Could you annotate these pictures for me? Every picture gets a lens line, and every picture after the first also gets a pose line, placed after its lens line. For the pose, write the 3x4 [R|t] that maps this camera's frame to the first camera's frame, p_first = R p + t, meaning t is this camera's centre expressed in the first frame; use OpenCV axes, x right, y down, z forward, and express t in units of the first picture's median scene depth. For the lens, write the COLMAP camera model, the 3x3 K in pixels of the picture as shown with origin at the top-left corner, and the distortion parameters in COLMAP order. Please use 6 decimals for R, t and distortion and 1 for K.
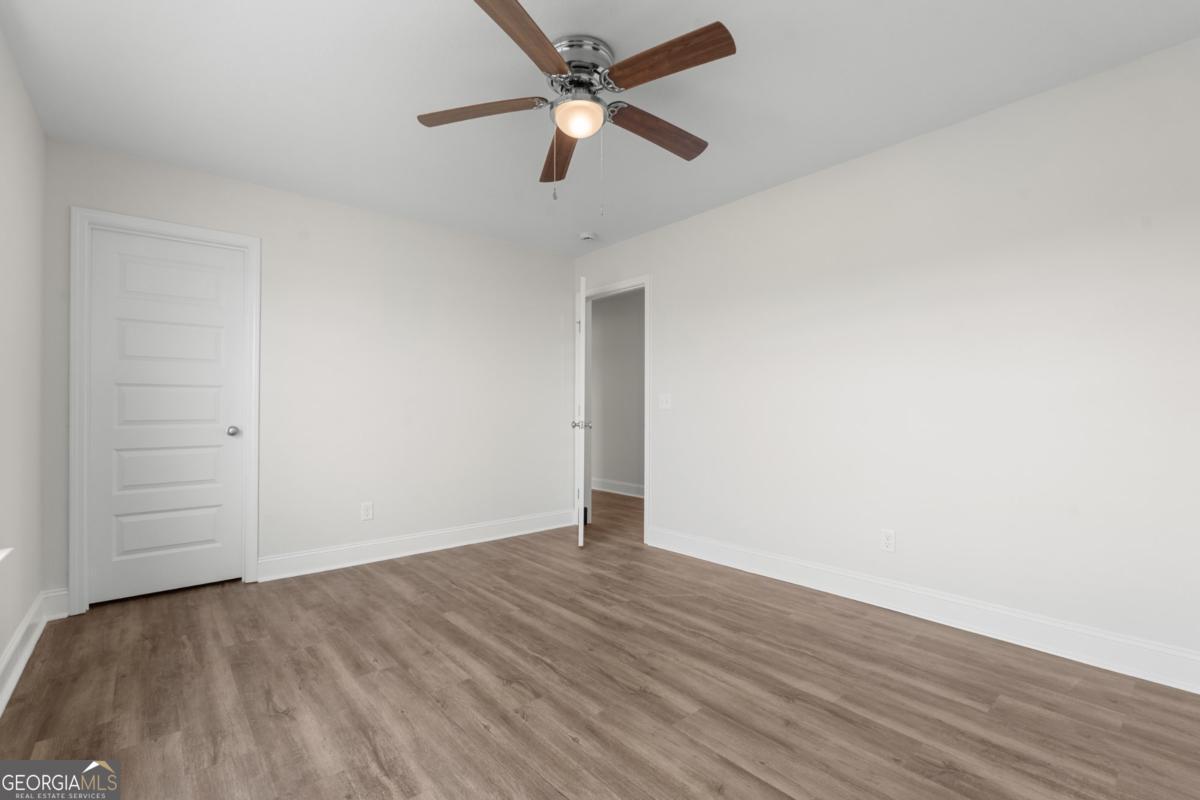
lens RADIAL K [[536.8, 0, 596.4], [0, 536.8, 401.8], [0, 0, 1]] dist [-0.001458, -0.000175]
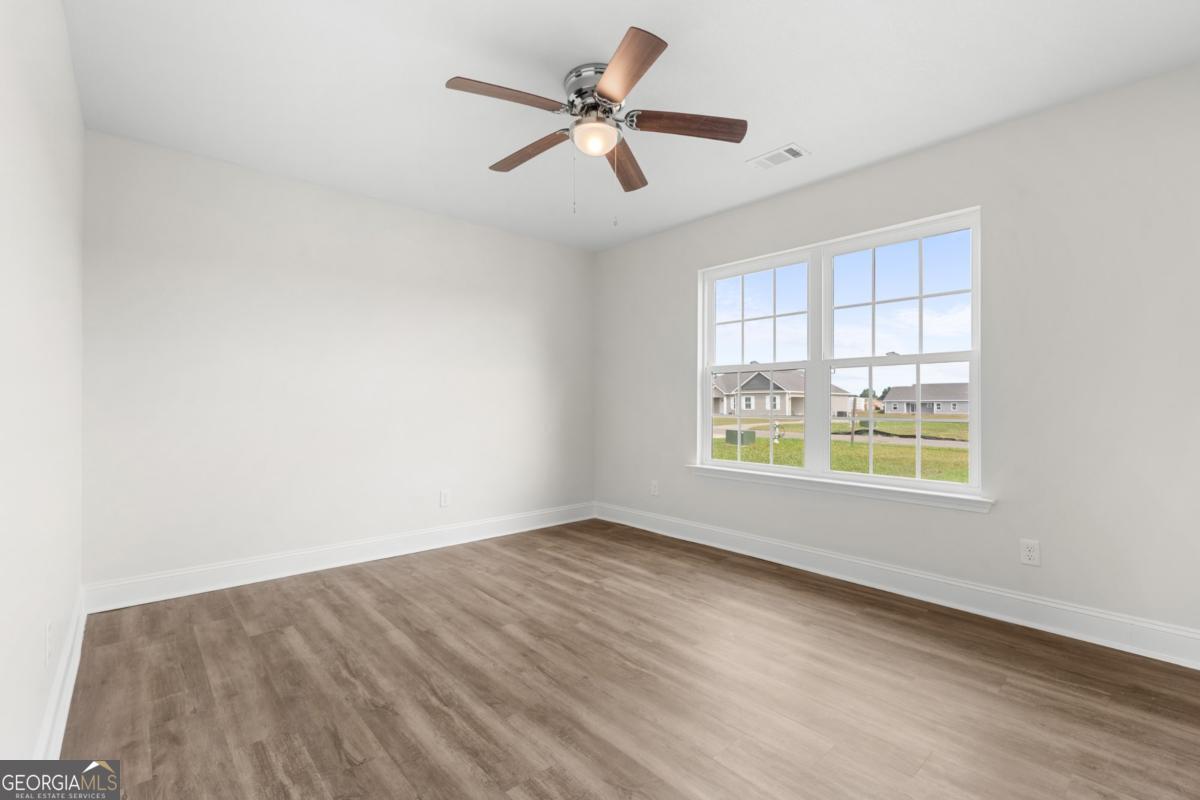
lens RADIAL K [[536.8, 0, 596.4], [0, 536.8, 401.8], [0, 0, 1]] dist [-0.001458, -0.000175]
pose [[-0.999773, 0.000353, -0.021292, -0.010945], [0.000758, 0.999819, -0.019036, 0.032498], [0.021282, -0.019048, -0.999592, 2.112175]]
